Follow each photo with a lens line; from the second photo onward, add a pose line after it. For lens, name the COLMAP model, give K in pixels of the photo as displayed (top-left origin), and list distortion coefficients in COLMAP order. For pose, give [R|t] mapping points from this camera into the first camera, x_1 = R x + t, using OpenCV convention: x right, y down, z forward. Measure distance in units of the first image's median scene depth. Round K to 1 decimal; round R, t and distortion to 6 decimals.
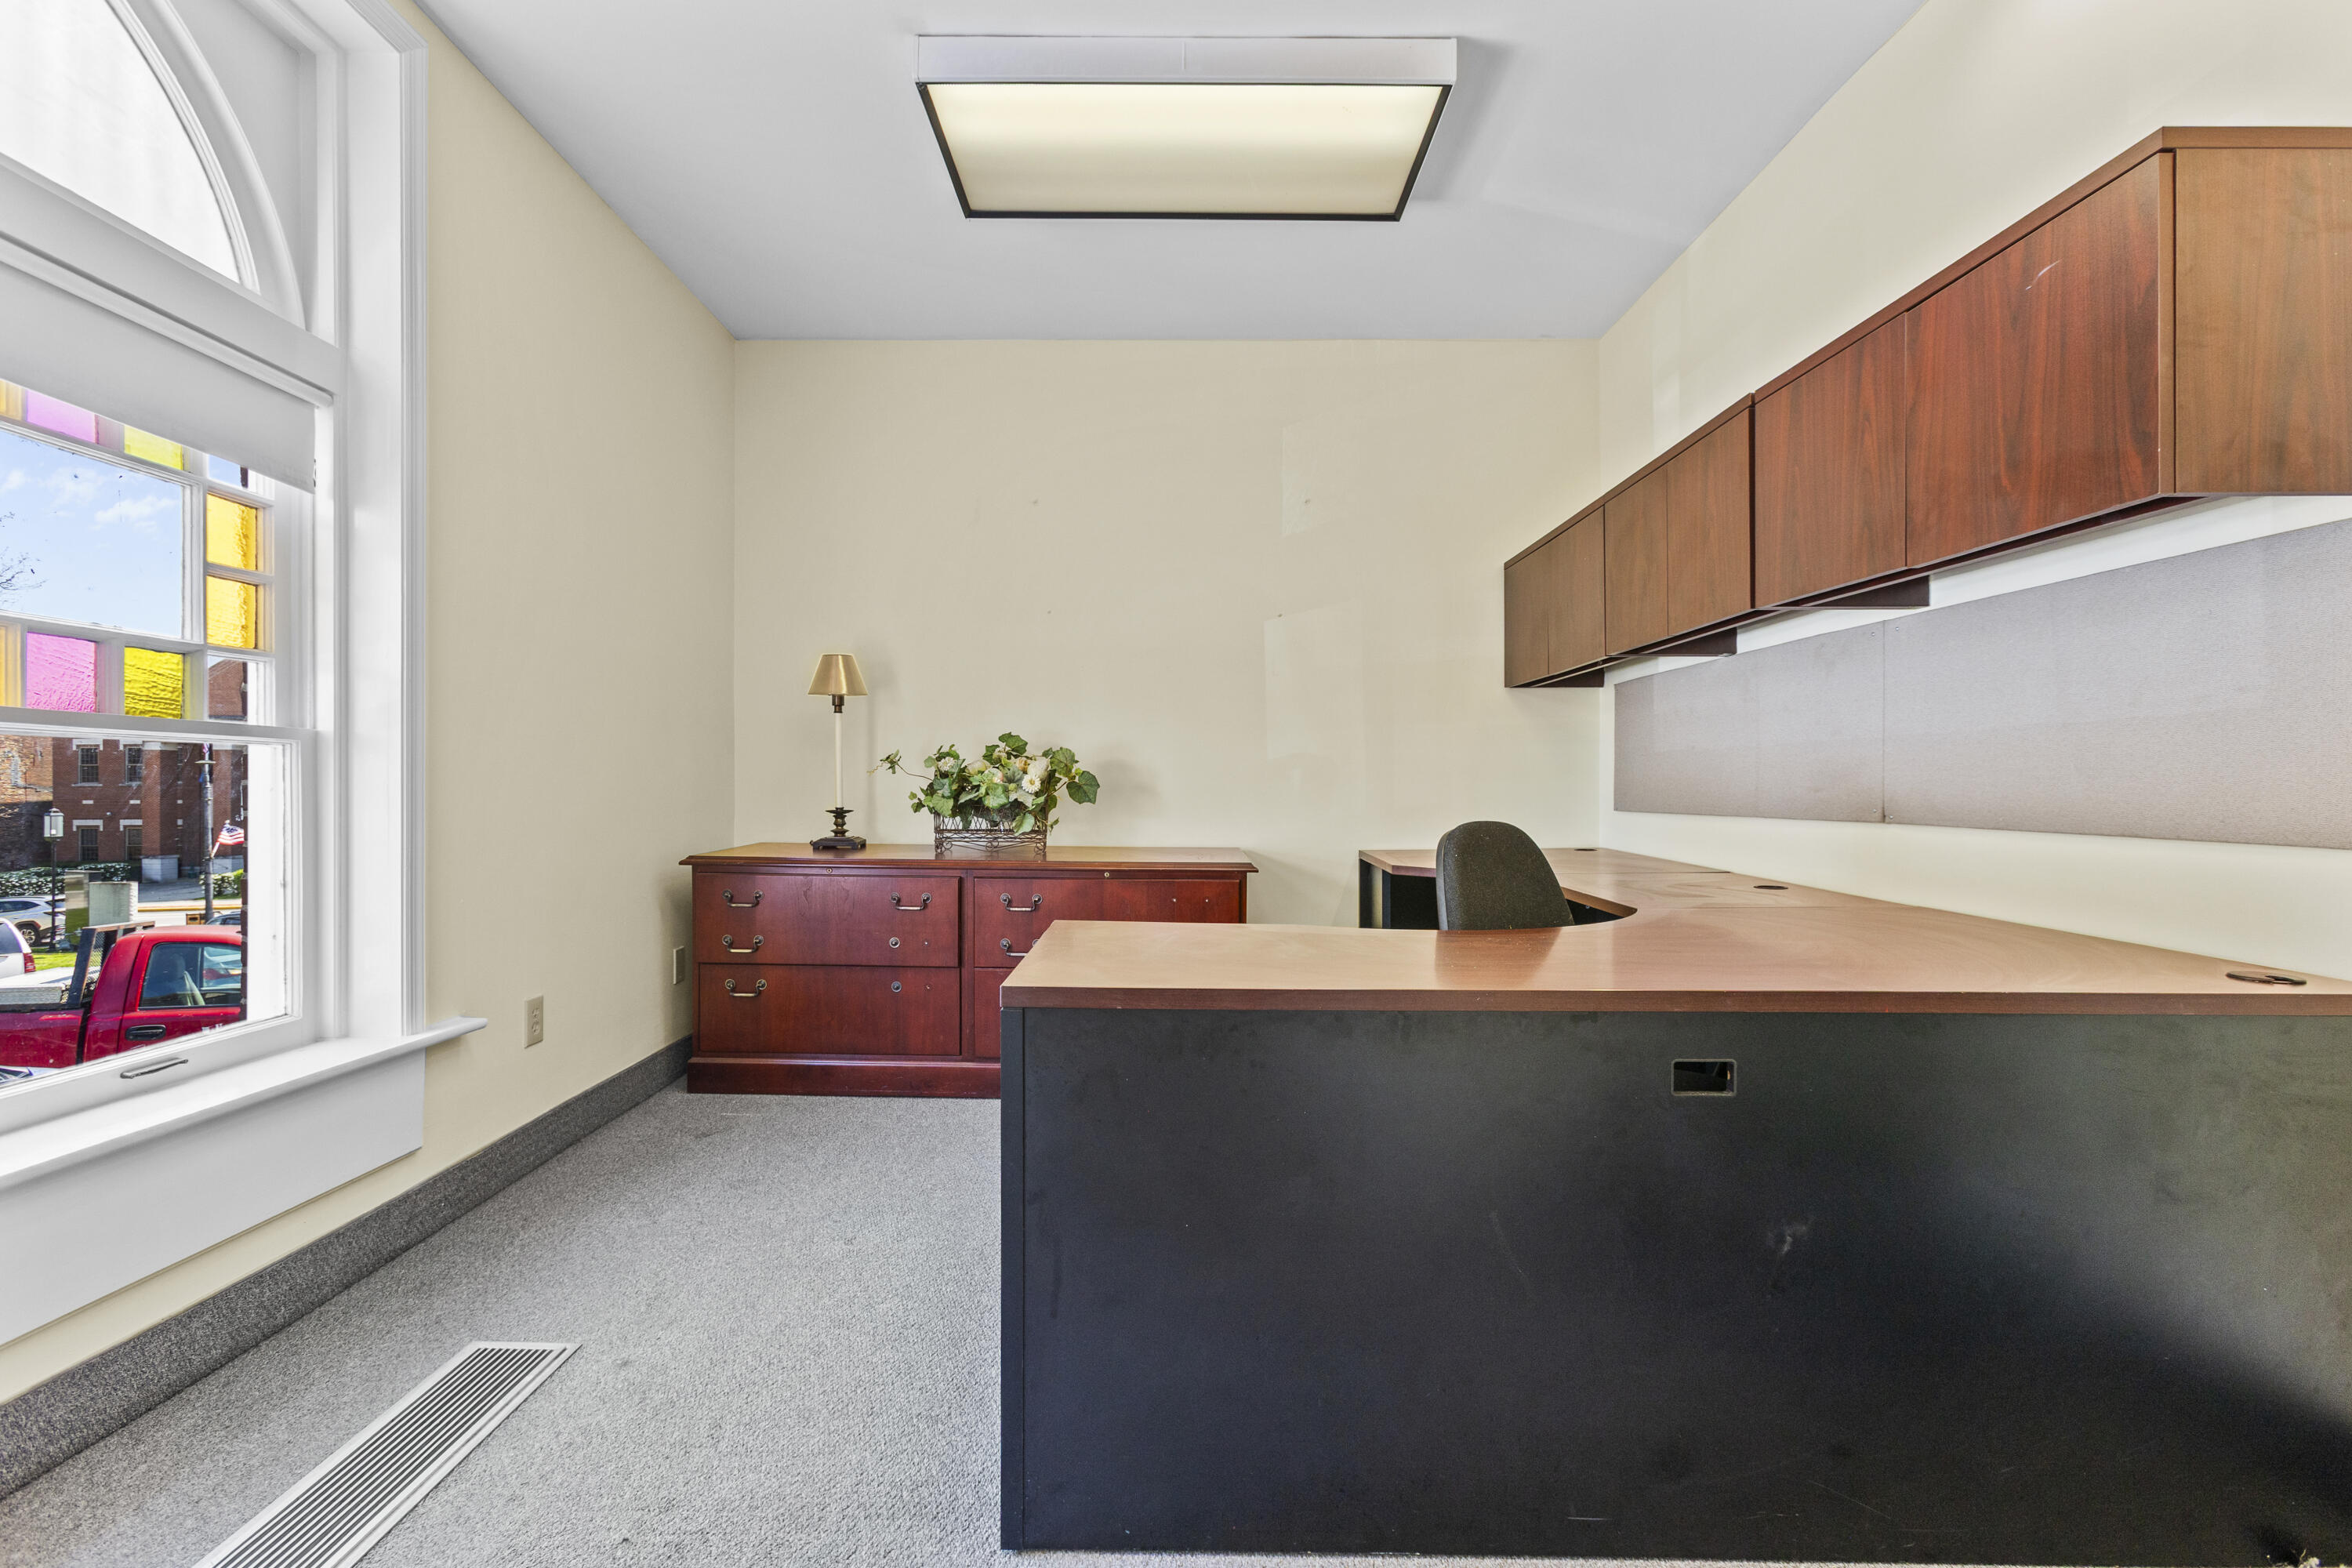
lens RADIAL K [[1089.2, 0, 1164.1], [0, 1089.2, 793.3], [0, 0, 1]] dist [-0.011684, 0.003227]
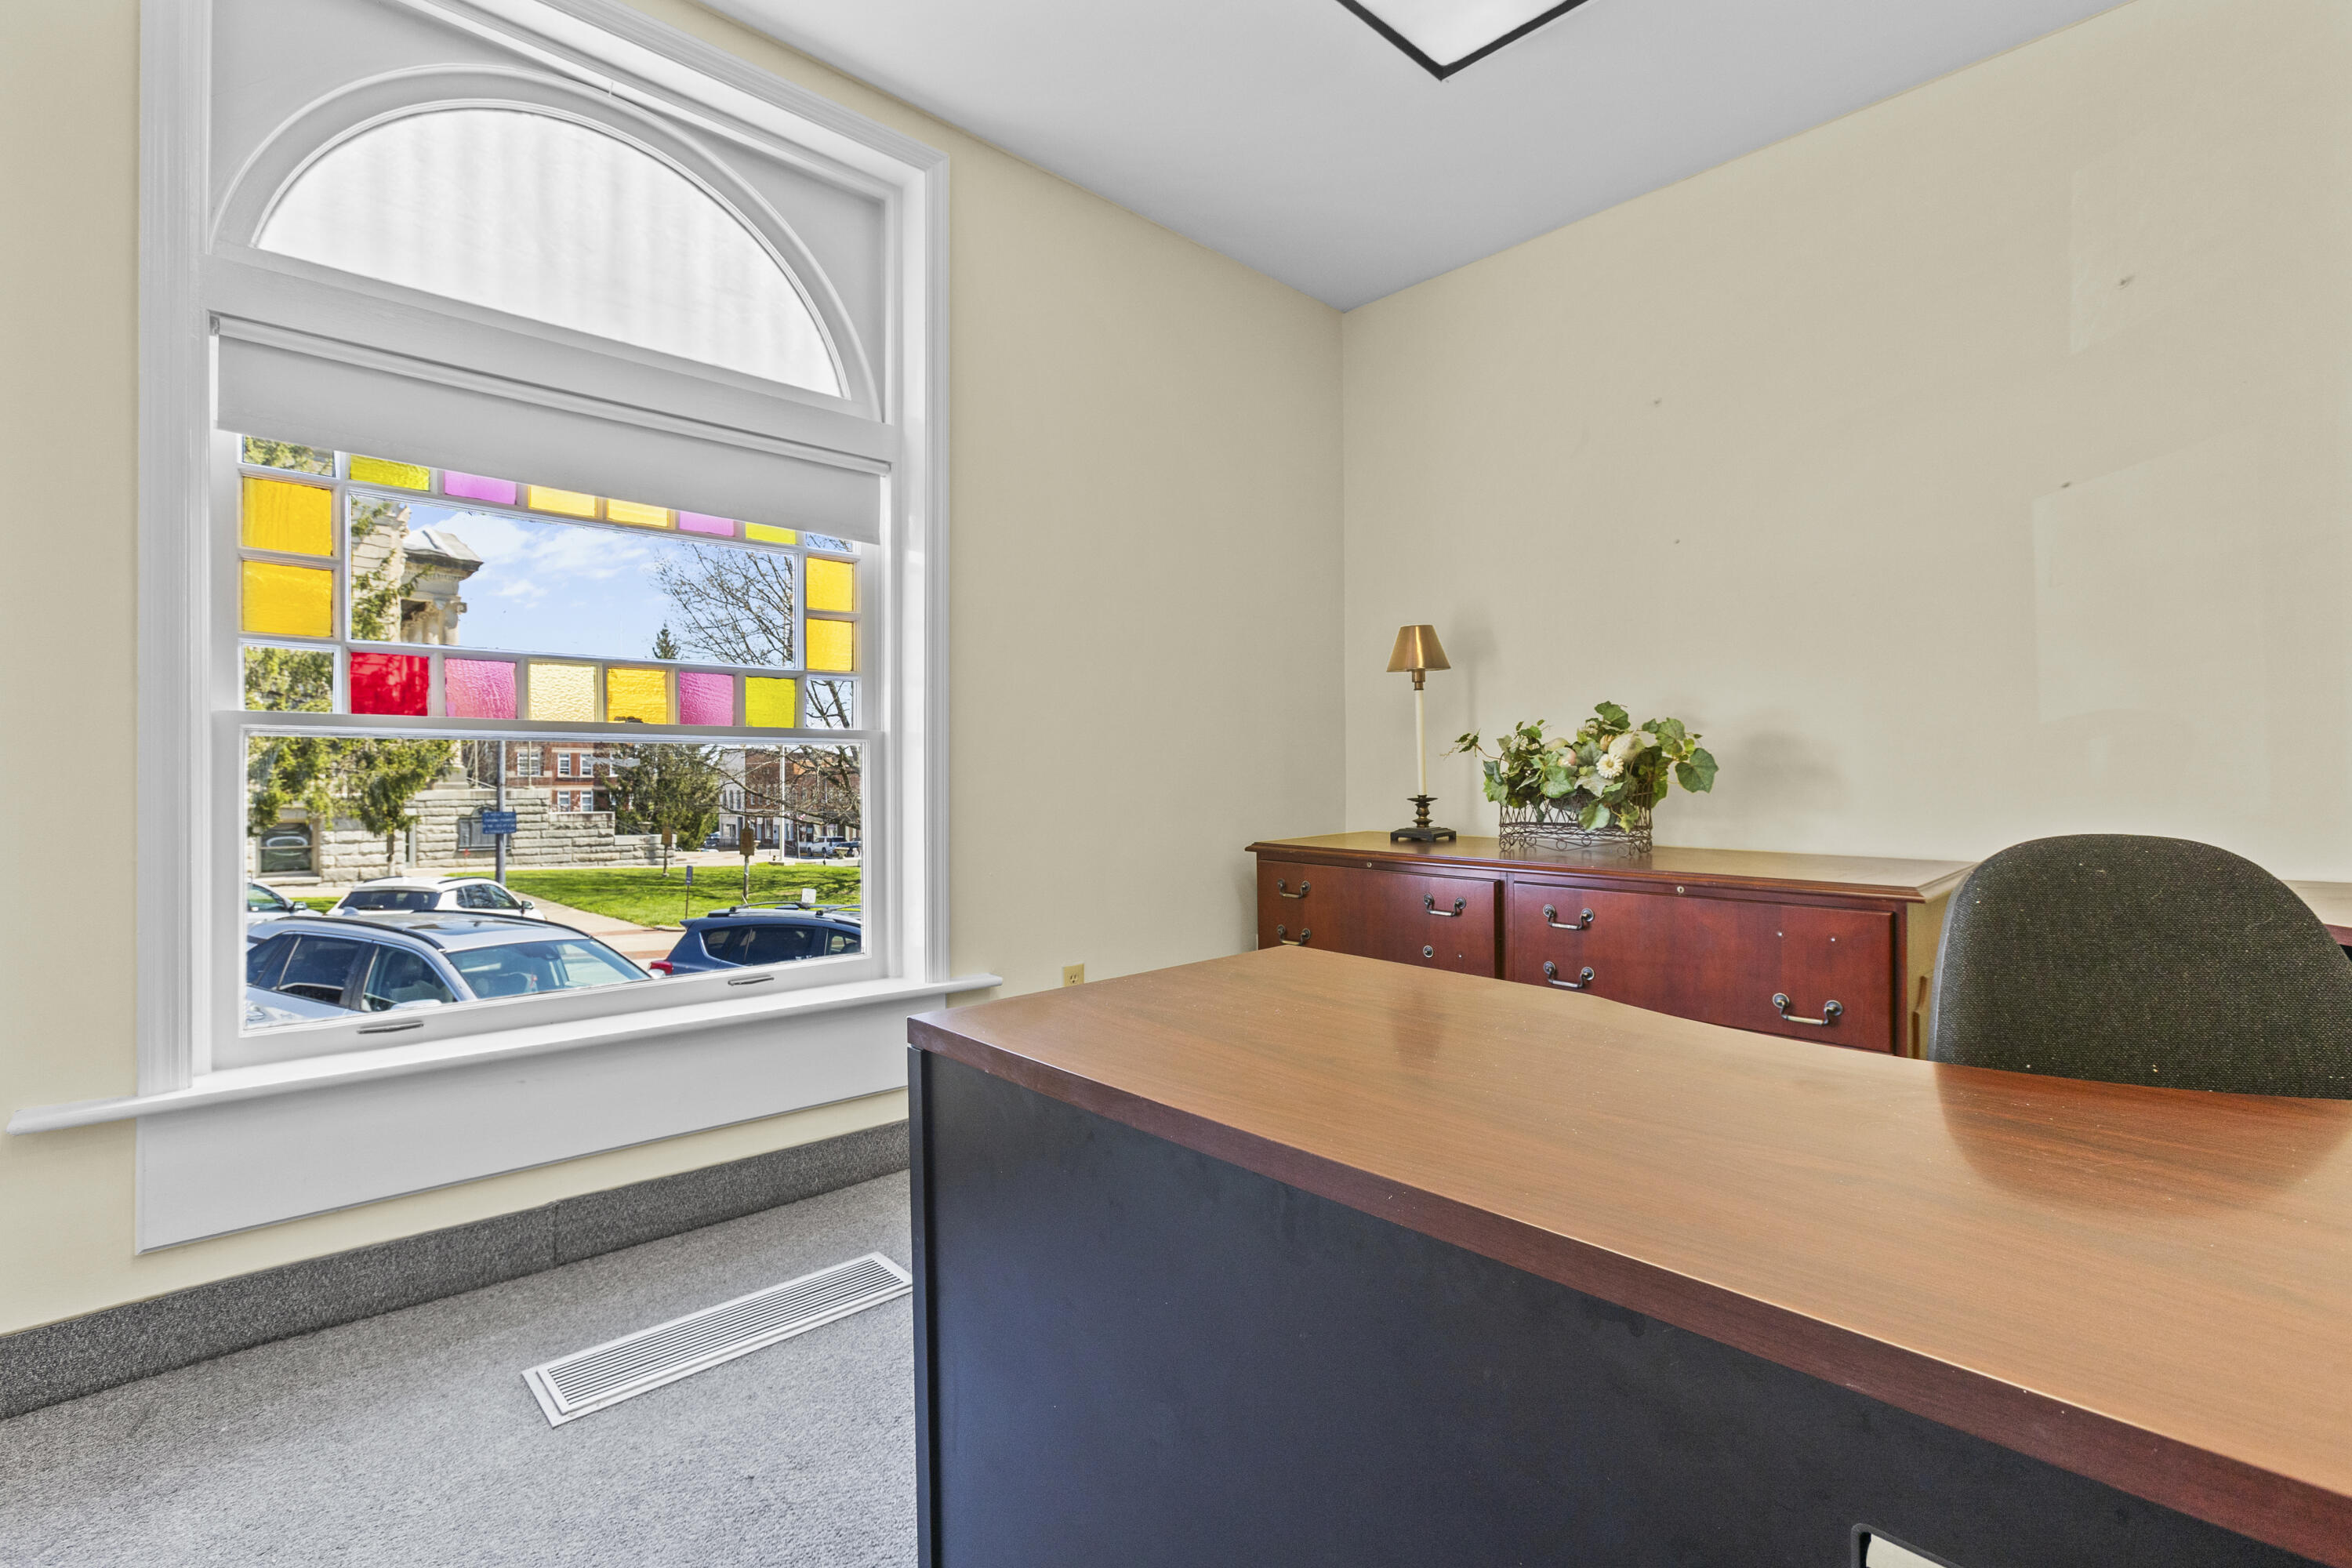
lens RADIAL K [[1089.2, 0, 1171.7], [0, 1089.2, 779.2], [0, 0, 1]] dist [-0.011684, 0.003227]
pose [[0.669936, -0.002699, -0.742414, 0.250176], [0.003342, 0.999994, -0.000620, -0.000196], [0.742411, -0.002066, 0.669941, 0.254718]]
